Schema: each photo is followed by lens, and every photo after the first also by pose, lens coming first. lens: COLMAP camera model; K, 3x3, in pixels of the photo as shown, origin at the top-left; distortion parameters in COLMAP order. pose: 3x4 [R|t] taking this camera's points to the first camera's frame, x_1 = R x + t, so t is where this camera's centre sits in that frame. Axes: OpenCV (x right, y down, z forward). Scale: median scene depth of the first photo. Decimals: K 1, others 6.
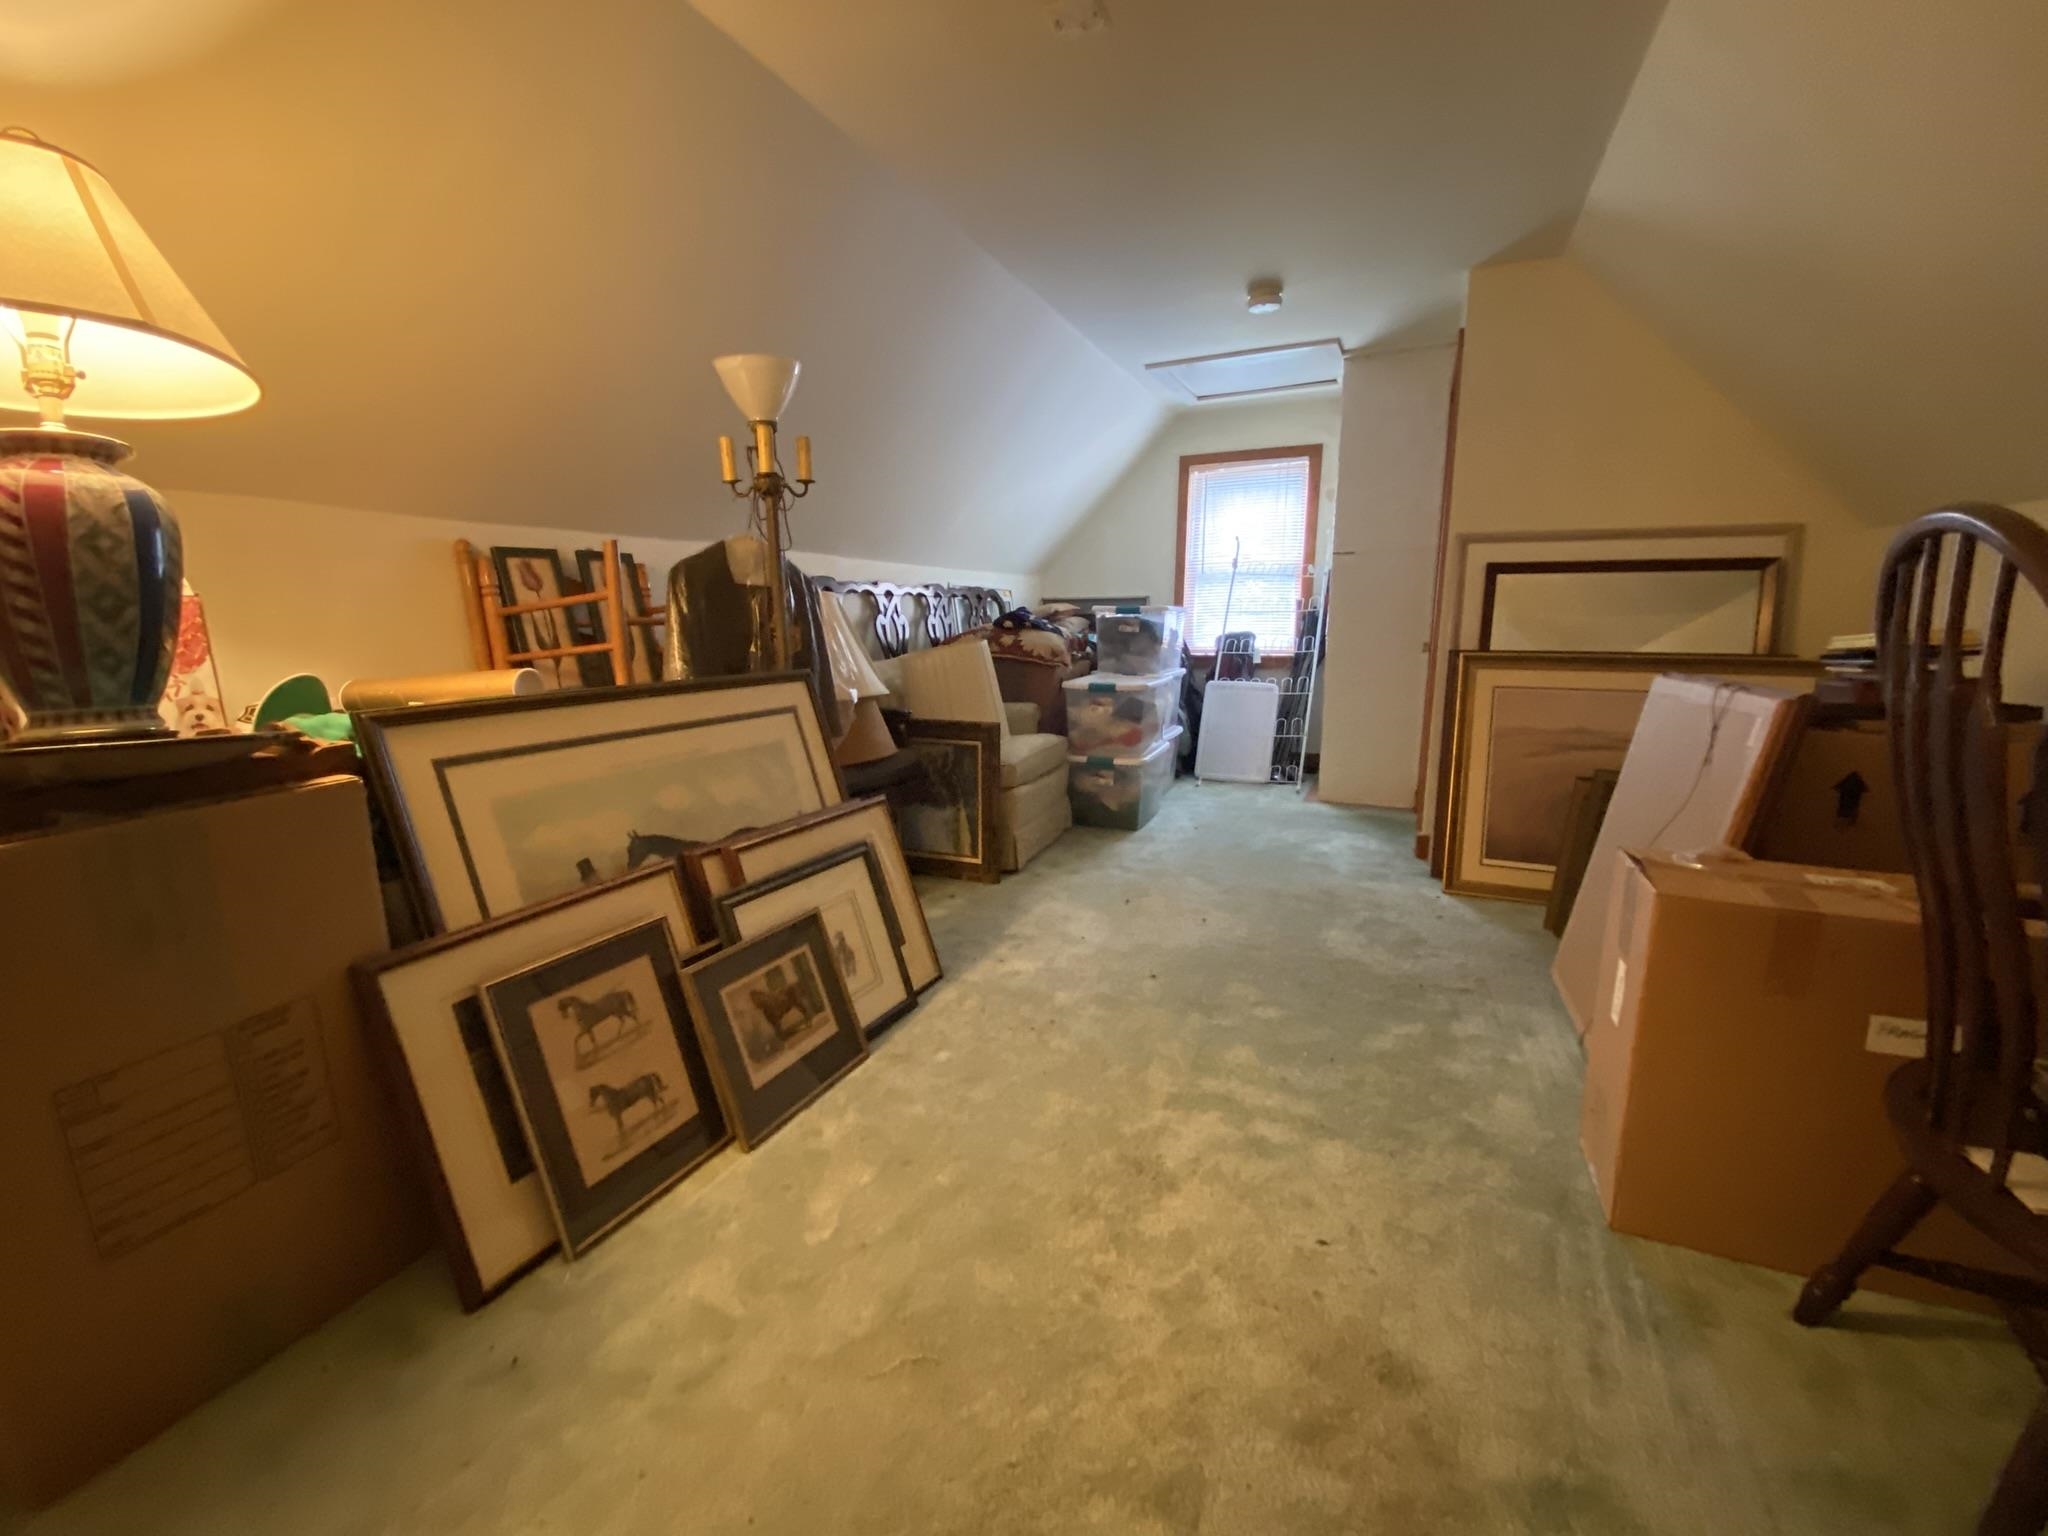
lens RADIAL K [[836.3, 0, 994.9], [0, 836.3, 754.2], [0, 0, 1]] dist [0.022076, -0.019808]
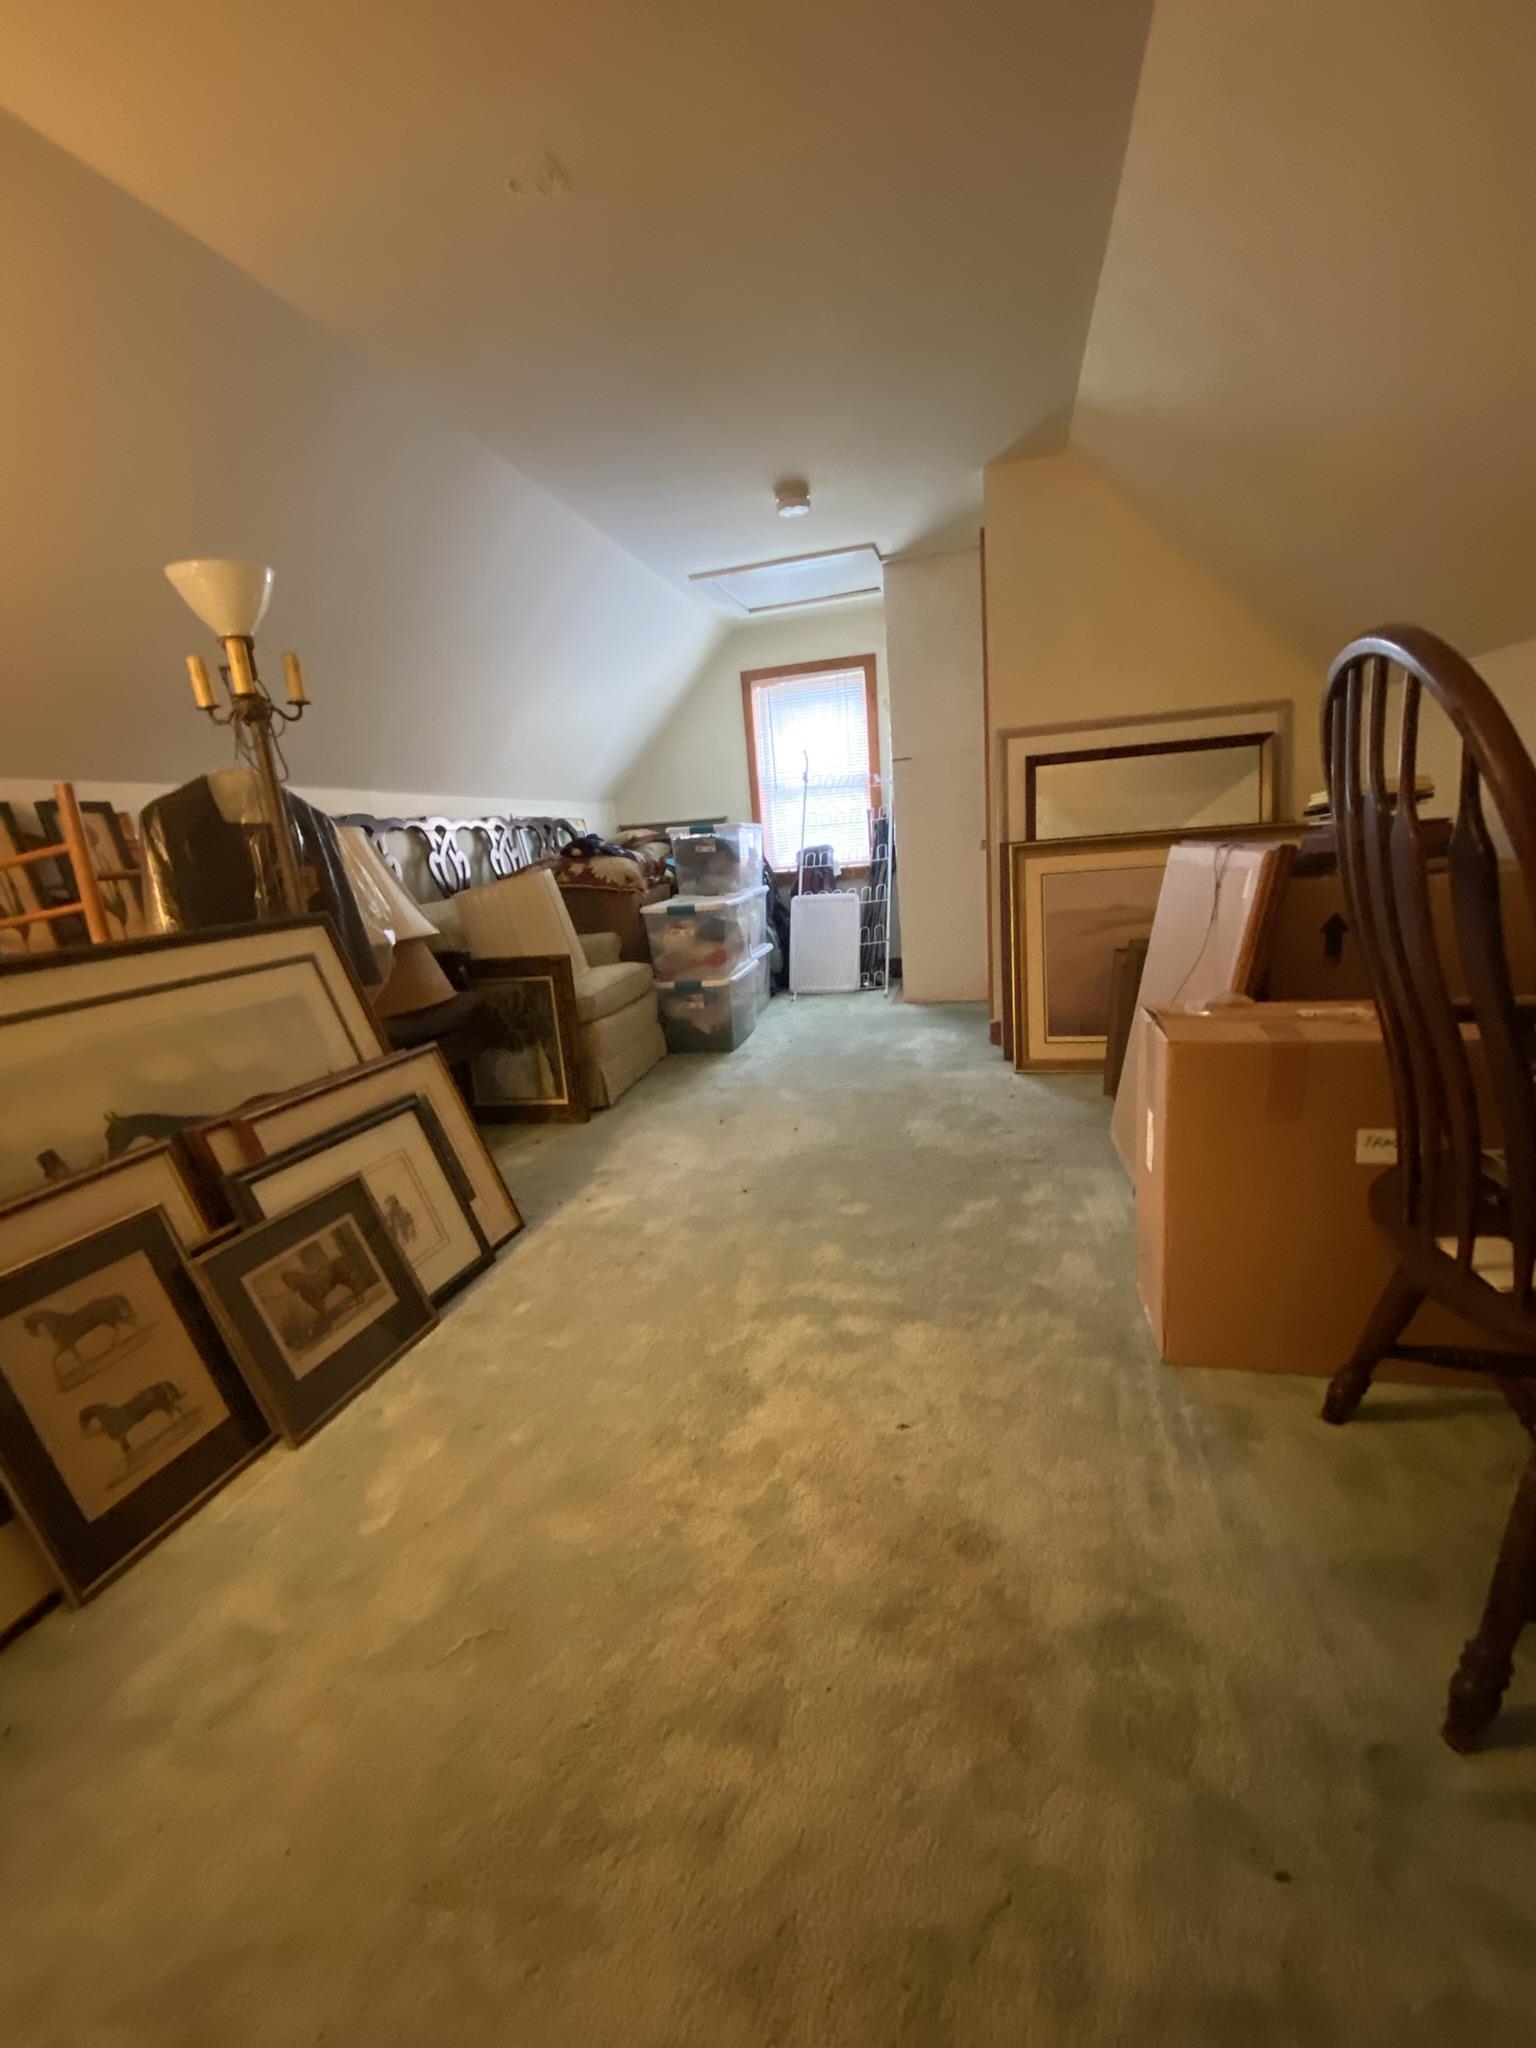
lens RADIAL K [[824.4, 0, 766.4], [0, 824.4, 1014.8], [0, 0, 1]] dist [0.030001, -0.029745]
pose [[0.980778, -0.110829, 0.160596, 0.102096], [0.106356, 0.993669, 0.036212, 0.031488], [-0.163593, -0.018435, 0.986356, 0.046645]]
